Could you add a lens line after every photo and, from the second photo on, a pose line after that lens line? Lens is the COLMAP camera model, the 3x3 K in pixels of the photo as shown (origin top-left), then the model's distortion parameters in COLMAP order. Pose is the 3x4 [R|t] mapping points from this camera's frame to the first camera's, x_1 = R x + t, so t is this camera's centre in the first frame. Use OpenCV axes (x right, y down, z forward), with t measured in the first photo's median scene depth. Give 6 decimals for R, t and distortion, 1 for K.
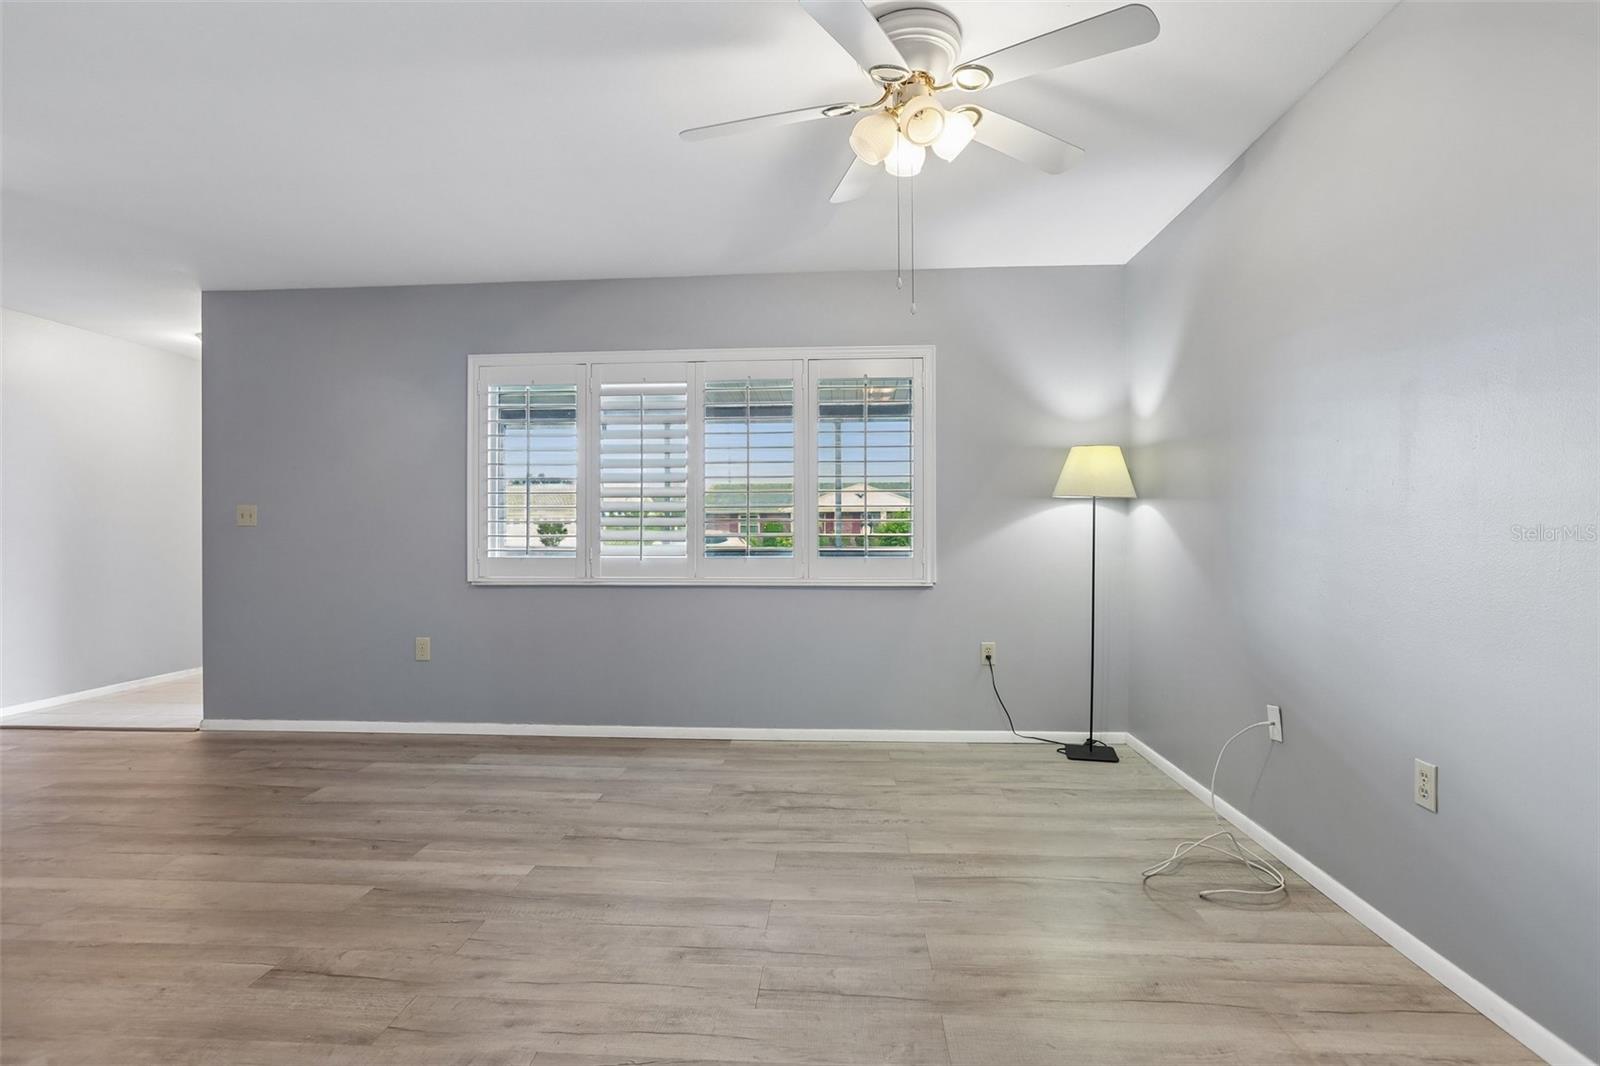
lens RADIAL K [[785.5, 0, 791.4], [0, 785.5, 534.3], [0, 0, 1]] dist [-0.045222, 0.030294]
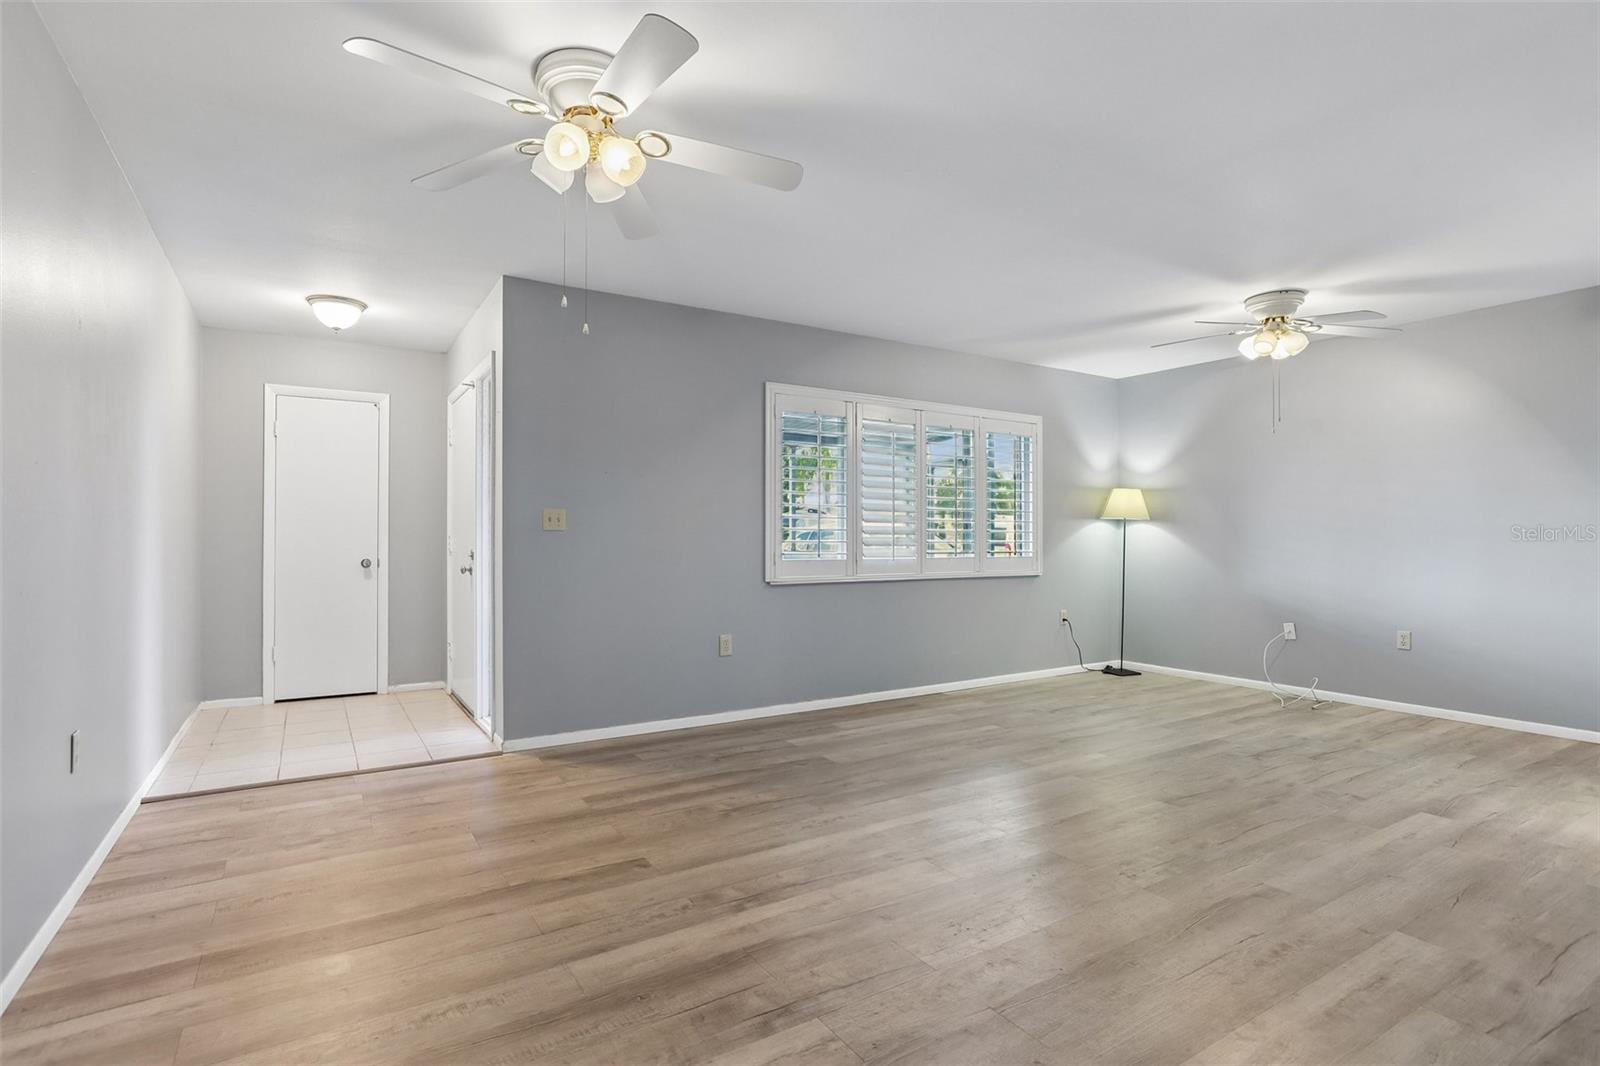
lens RADIAL K [[785.5, 0, 791.4], [0, 785.5, 534.3], [0, 0, 1]] dist [-0.045222, 0.030294]
pose [[0.811465, 0.006993, 0.584359, -1.261591], [-0.003096, 0.999966, -0.007667, 0.000381], [-0.584393, 0.004412, 0.811459, 0.061024]]
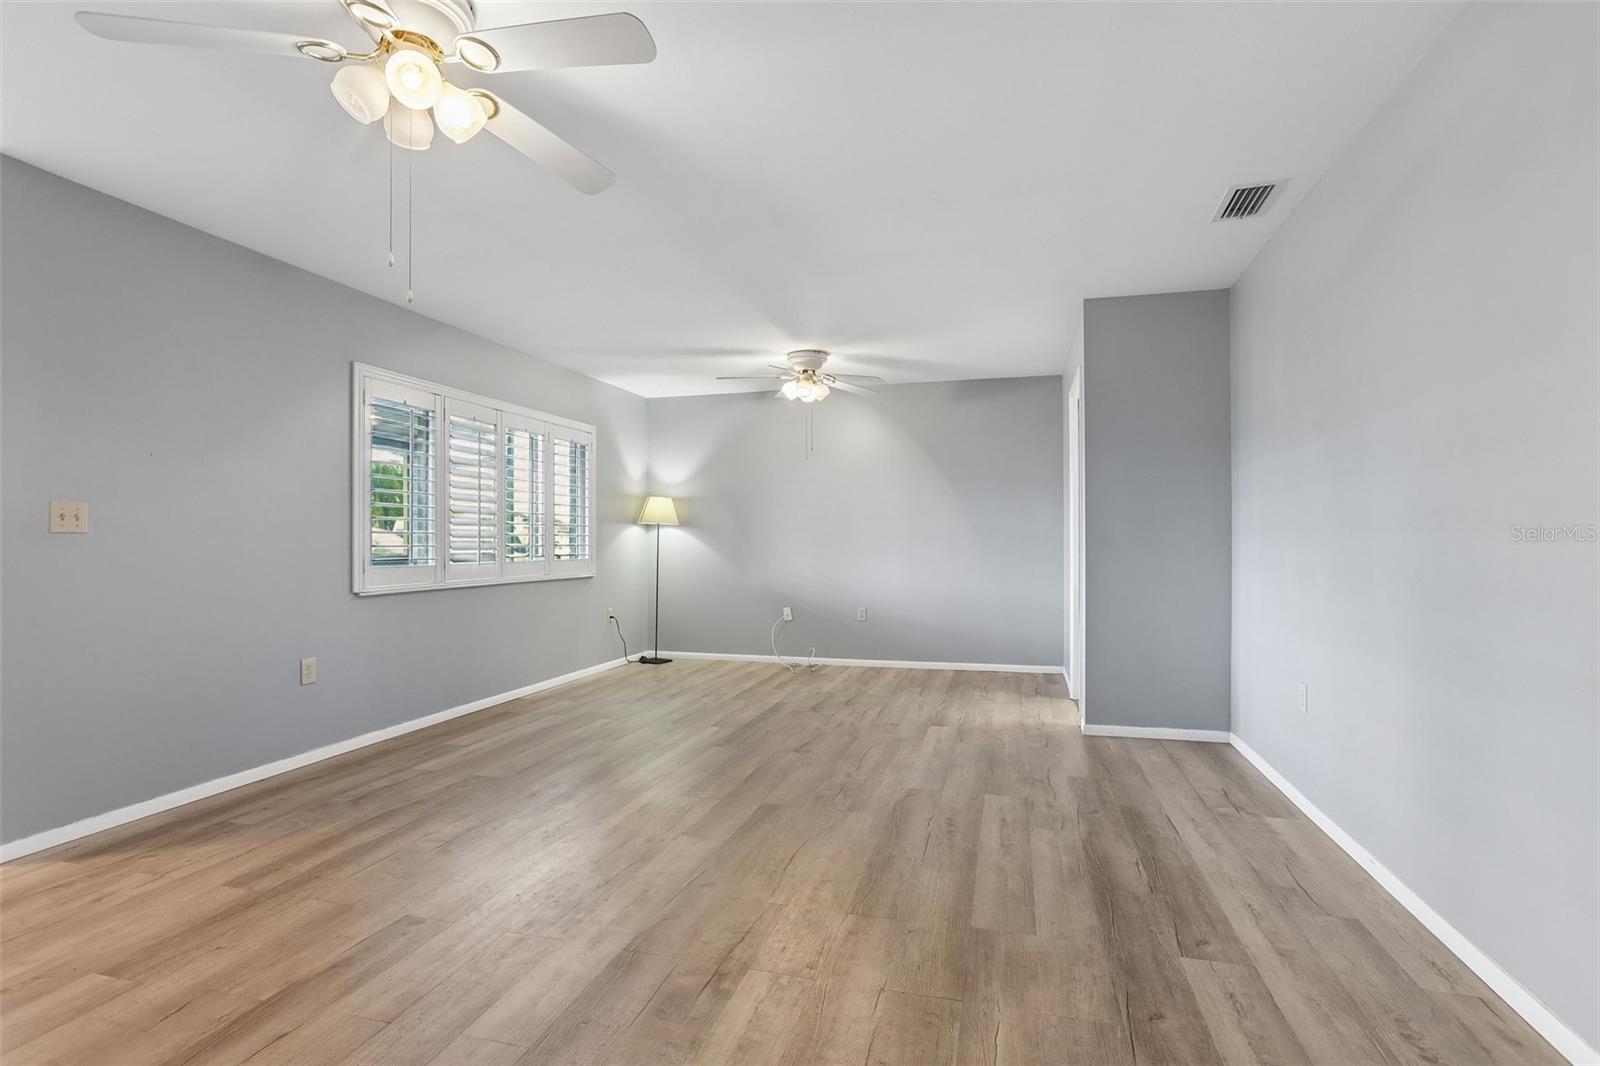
lens RADIAL K [[785.5, 0, 791.4], [0, 785.5, 534.3], [0, 0, 1]] dist [-0.045222, 0.030294]
pose [[0.207612, 0.011392, 0.978145, -1.501519], [0.003319, 0.999918, -0.012350, 0.001490], [-0.978206, 0.005810, 0.207557, 0.312329]]
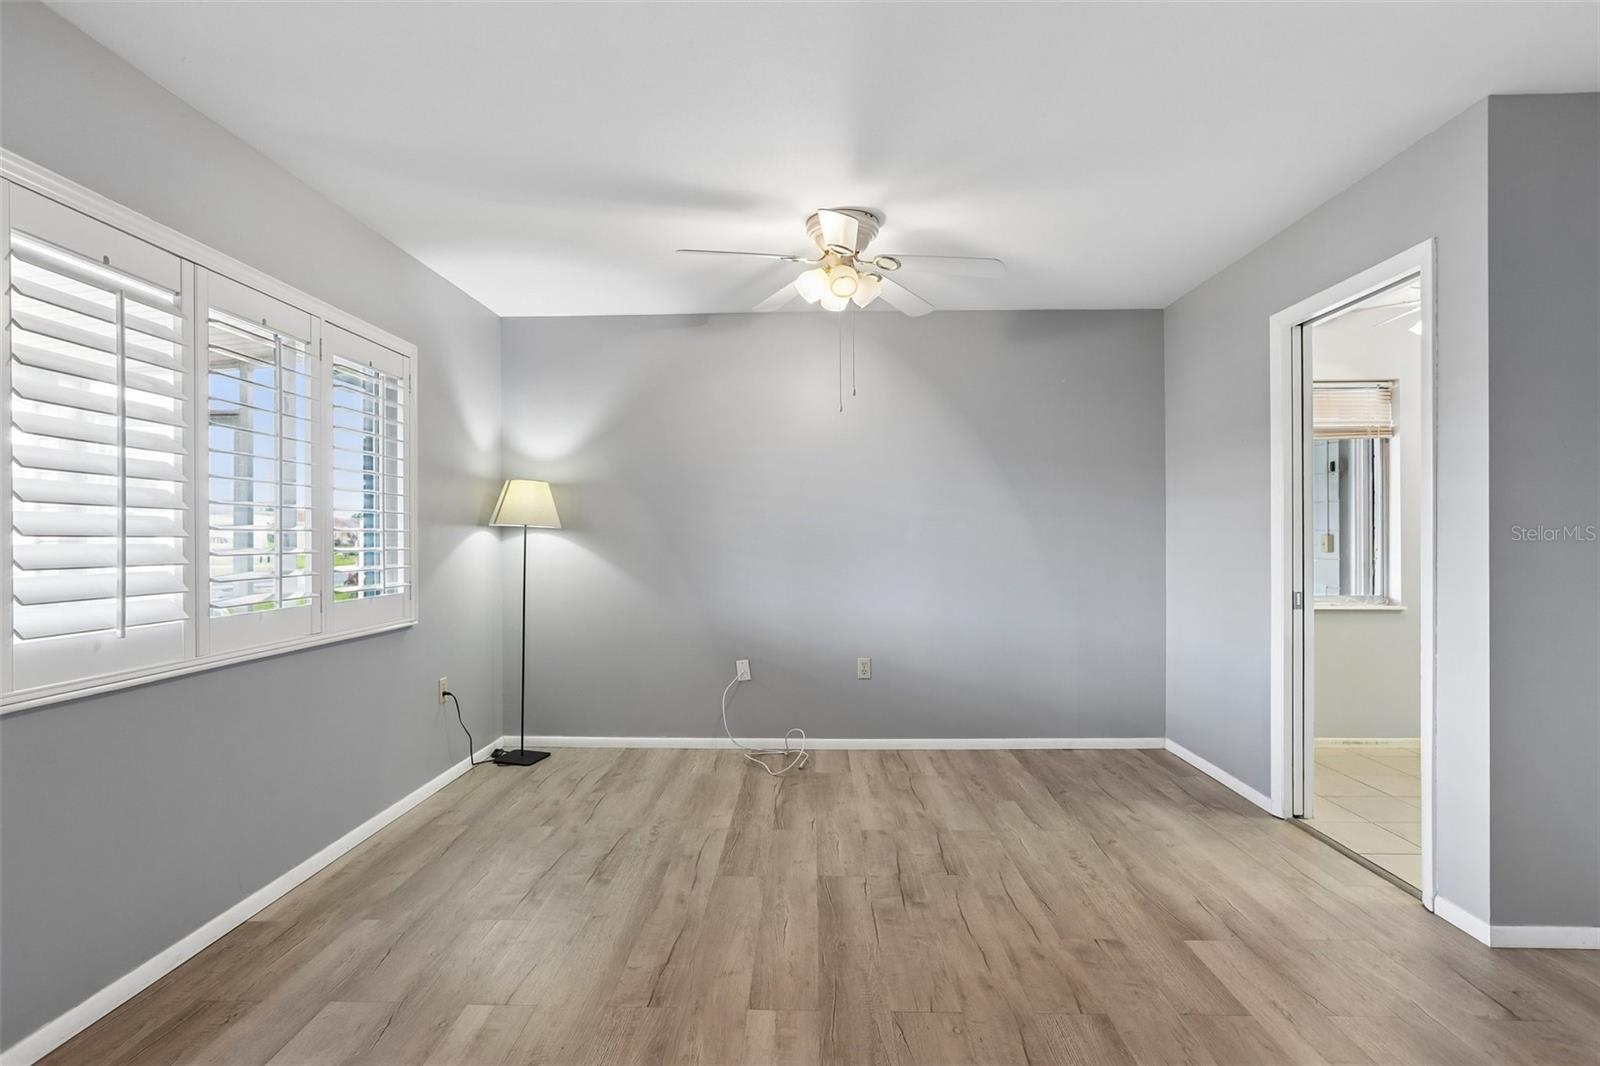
lens RADIAL K [[785.5, 0, 791.4], [0, 785.5, 534.3], [0, 0, 1]] dist [-0.045222, 0.030294]
pose [[-0.038101, 0.005575, 0.999258, -0.796440], [0.006019, 0.999968, -0.005349, -0.030040], [-0.999256, 0.005810, -0.038133, 0.709438]]
